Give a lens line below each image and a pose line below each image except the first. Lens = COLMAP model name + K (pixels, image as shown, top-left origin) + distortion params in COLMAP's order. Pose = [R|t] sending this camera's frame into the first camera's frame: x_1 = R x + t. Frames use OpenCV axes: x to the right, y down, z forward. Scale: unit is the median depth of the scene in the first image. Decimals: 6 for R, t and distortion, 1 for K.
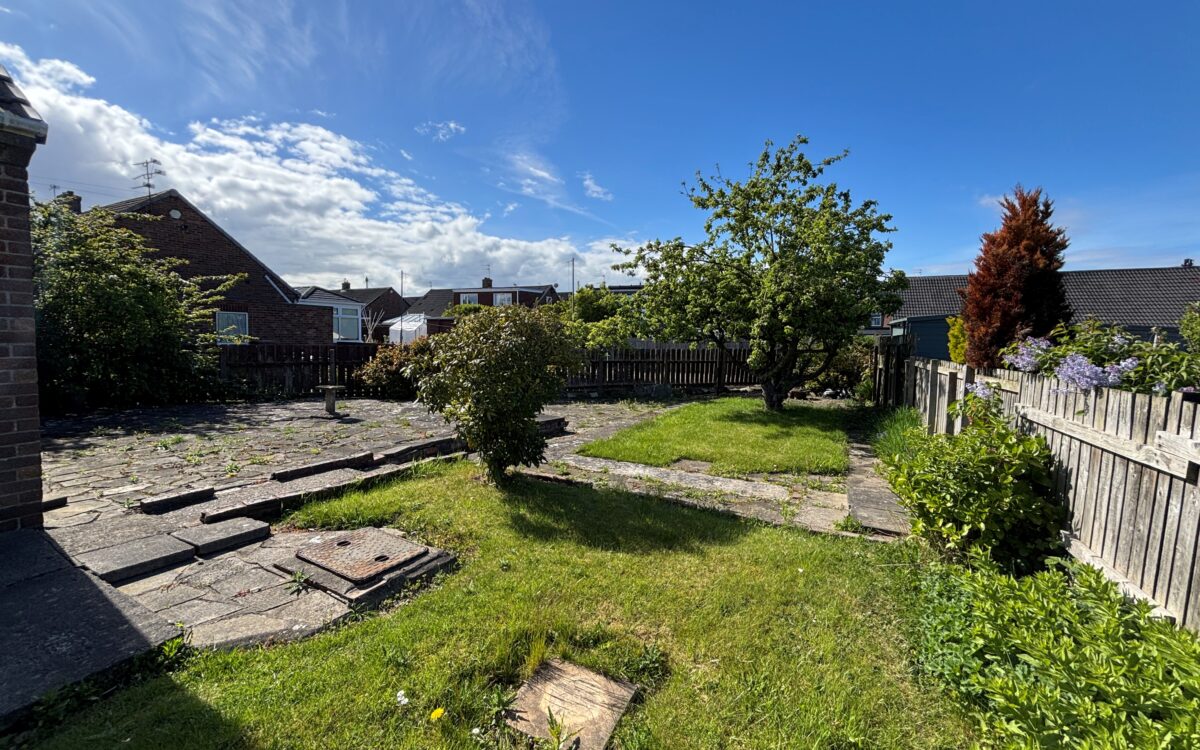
lens RADIAL K [[475.6, 0, 600.0], [0, 475.6, 375.0], [0, 0, 1]] dist [0.008697, -0.000119]
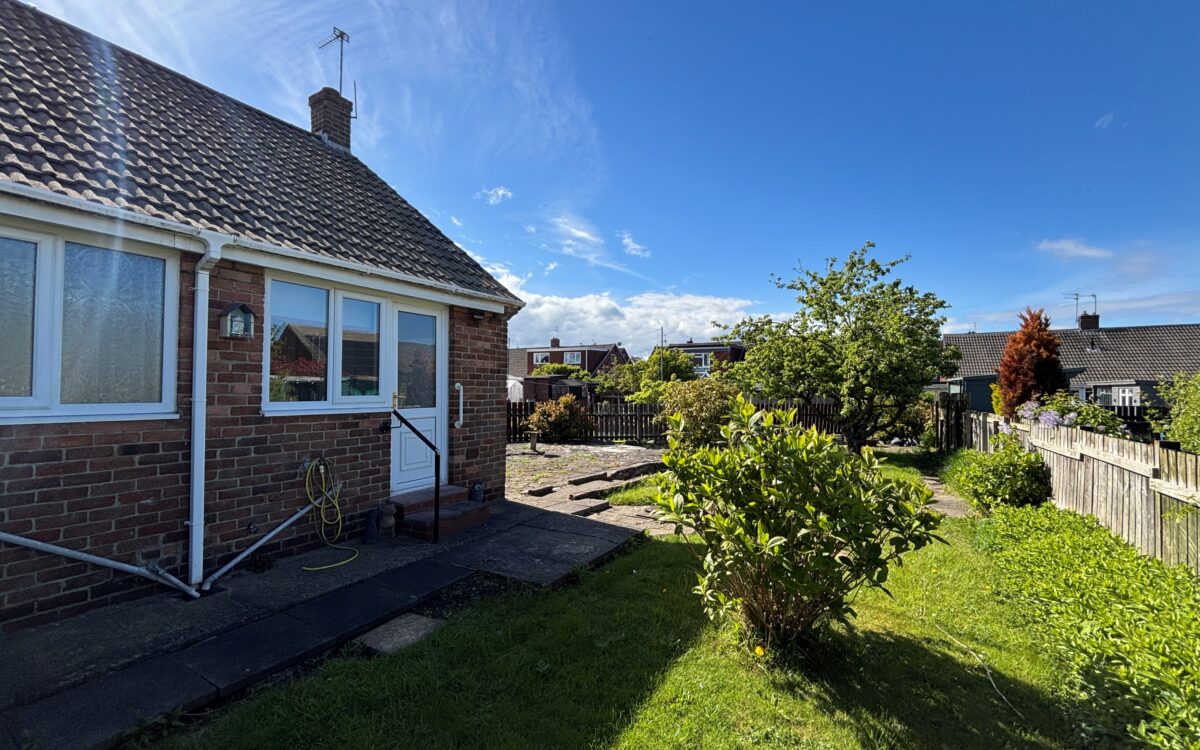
lens RADIAL K [[475.9, 0, 597.1], [0, 475.9, 391.6], [0, 0, 1]] dist [-0.001610, -0.000008]
pose [[0.996057, -0.005076, -0.088573, -0.233731], [-0.001760, 0.997035, -0.076928, 0.011602], [0.088701, 0.076781, 0.993095, -0.371554]]
